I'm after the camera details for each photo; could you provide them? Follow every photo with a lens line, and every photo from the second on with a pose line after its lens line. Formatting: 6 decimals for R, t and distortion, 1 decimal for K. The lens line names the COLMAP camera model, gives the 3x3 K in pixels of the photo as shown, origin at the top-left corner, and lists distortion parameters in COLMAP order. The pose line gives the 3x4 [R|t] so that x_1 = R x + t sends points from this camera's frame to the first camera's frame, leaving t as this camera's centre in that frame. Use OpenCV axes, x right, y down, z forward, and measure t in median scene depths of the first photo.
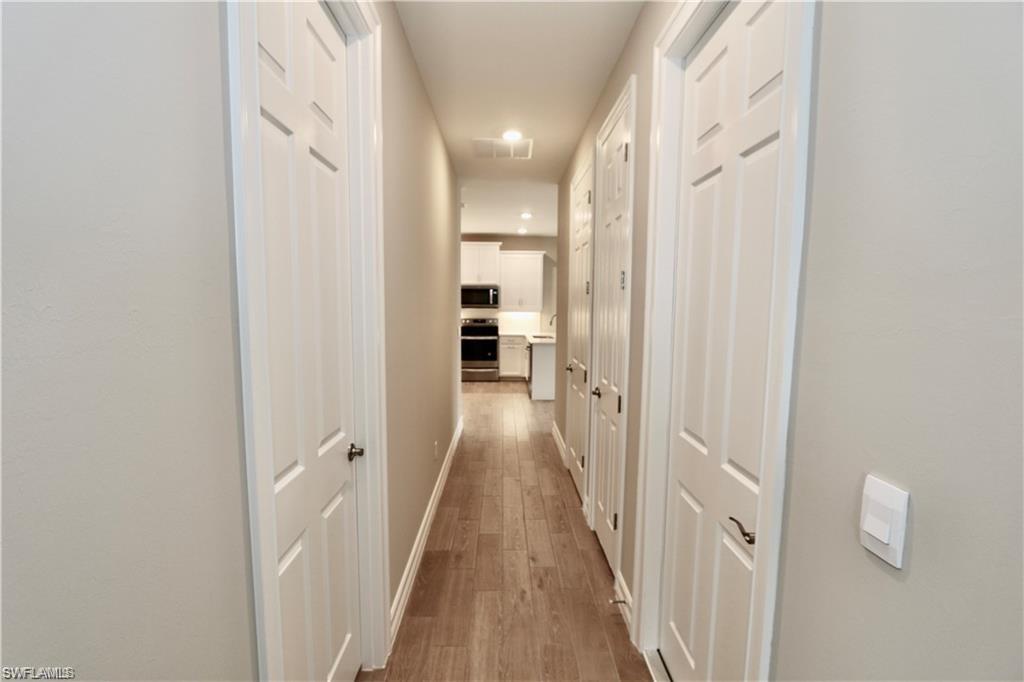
lens RADIAL K [[467.7, 0, 511.3], [0, 467.7, 346.4], [0, 0, 1]] dist [-0.015885, 0.001299]
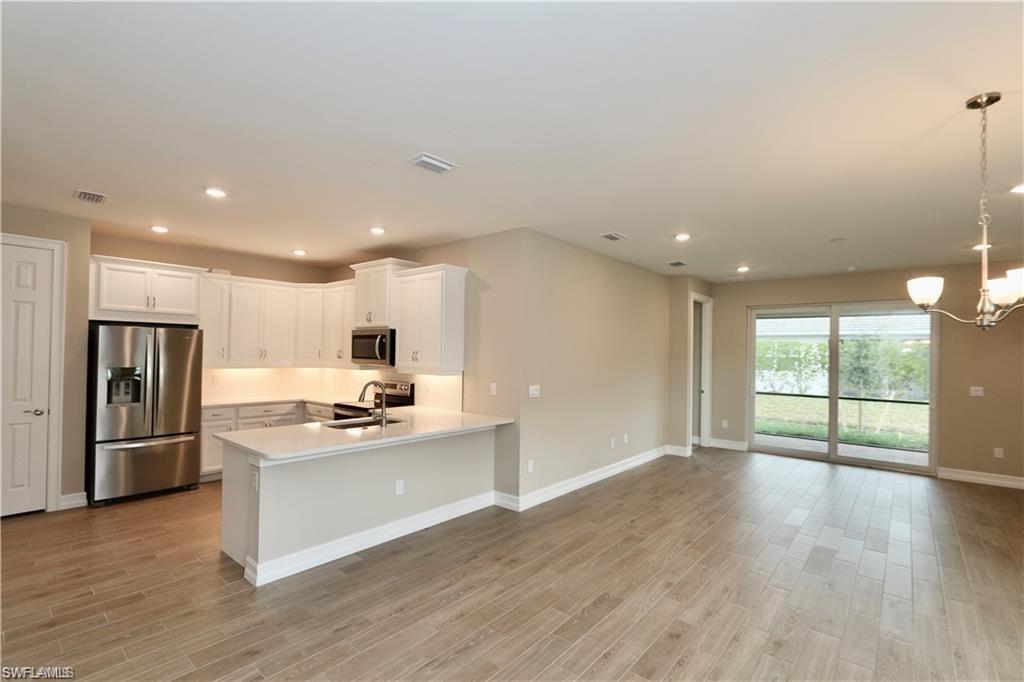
lens RADIAL K [[467.7, 0, 511.3], [0, 467.7, 346.4], [0, 0, 1]] dist [-0.015885, 0.001299]
pose [[0.748460, -0.005002, -0.663161, 0.499313], [-0.076935, 0.992565, -0.094318, -0.062474], [0.658702, 0.121614, 0.742510, 0.659525]]
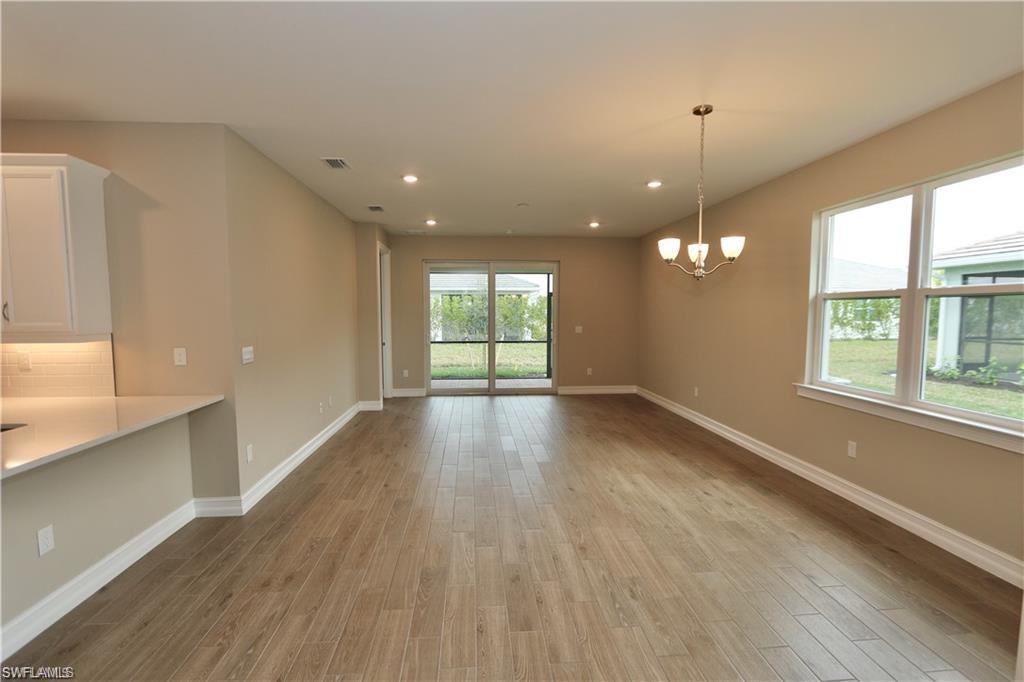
lens RADIAL K [[467.7, 0, 511.3], [0, 467.7, 346.4], [0, 0, 1]] dist [-0.015885, 0.001299]
pose [[0.997835, -0.015298, 0.063971, 0.362576], [0.016957, 0.999532, -0.025468, -0.057252], [-0.063551, 0.026497, 0.997627, 0.667541]]
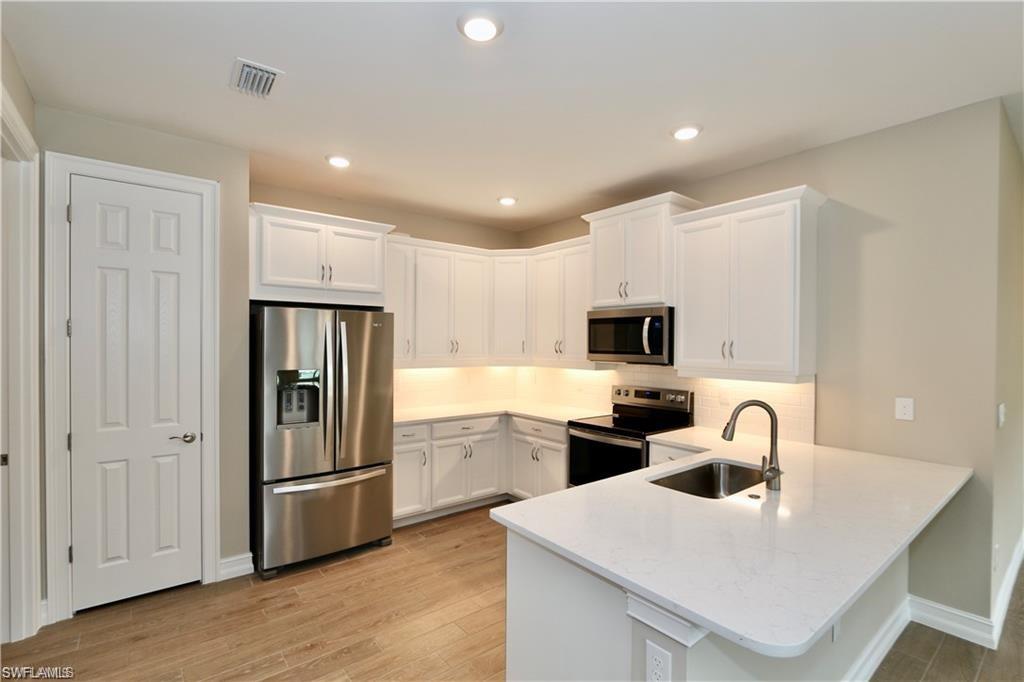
lens RADIAL K [[467.7, 0, 511.3], [0, 467.7, 346.4], [0, 0, 1]] dist [-0.015885, 0.001299]
pose [[0.605544, 0.002626, -0.795807, 0.201418], [-0.082626, 0.994798, -0.059589, -0.064555], [0.791511, 0.101838, 0.602611, 0.676522]]
